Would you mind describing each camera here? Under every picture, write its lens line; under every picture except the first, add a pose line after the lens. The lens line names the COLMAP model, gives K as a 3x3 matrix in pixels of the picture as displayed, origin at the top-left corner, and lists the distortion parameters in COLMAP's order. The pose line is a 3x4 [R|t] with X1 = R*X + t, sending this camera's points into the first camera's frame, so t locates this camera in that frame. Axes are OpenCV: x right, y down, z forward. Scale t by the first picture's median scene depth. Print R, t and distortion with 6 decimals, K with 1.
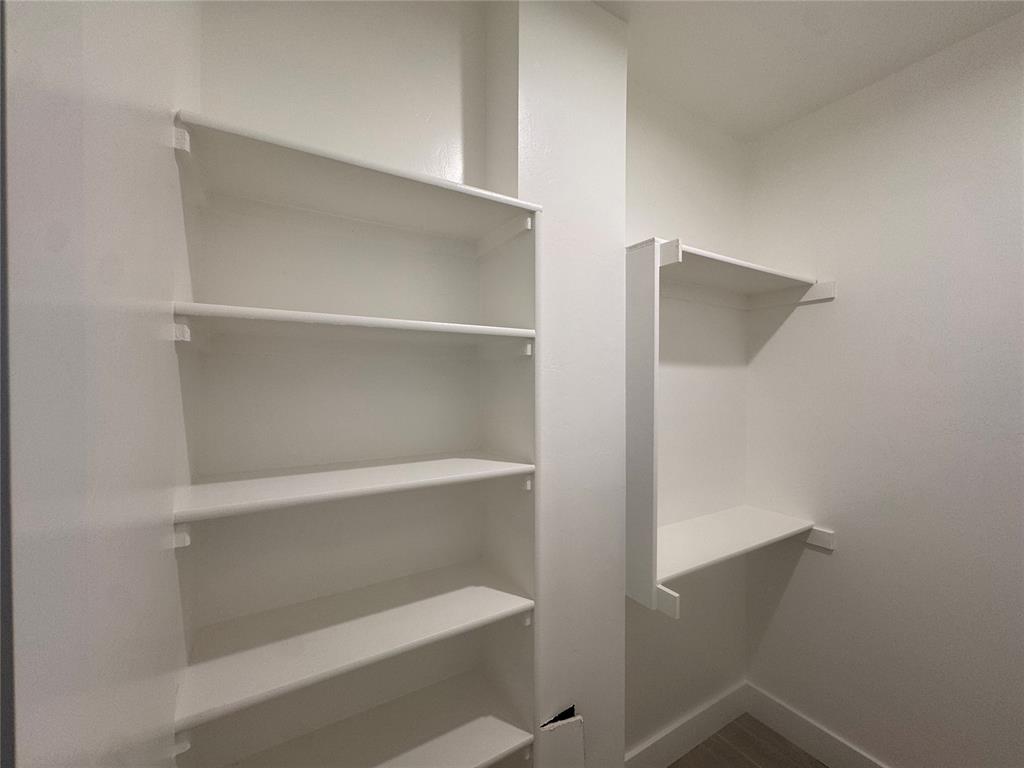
lens RADIAL K [[410.3, 0, 512.0], [0, 410.3, 384.0], [0, 0, 1]] dist [0.000487, 0.000047]
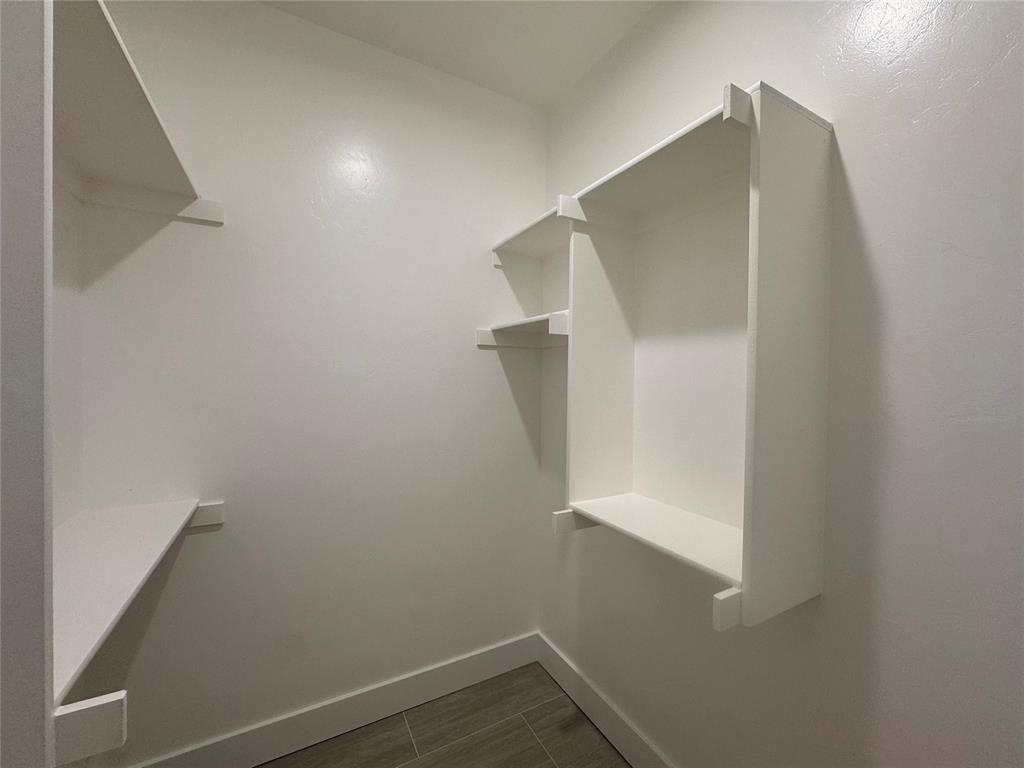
lens RADIAL K [[415.2, 0, 512.0], [0, 415.2, 384.0], [0, 0, 1]] dist [0.001203, 0.000175]
pose [[0.020153, -0.019946, 0.999598, -0.059455], [-0.004405, 0.999789, 0.020039, 0.096790], [-0.999787, -0.004807, 0.020061, 0.385072]]
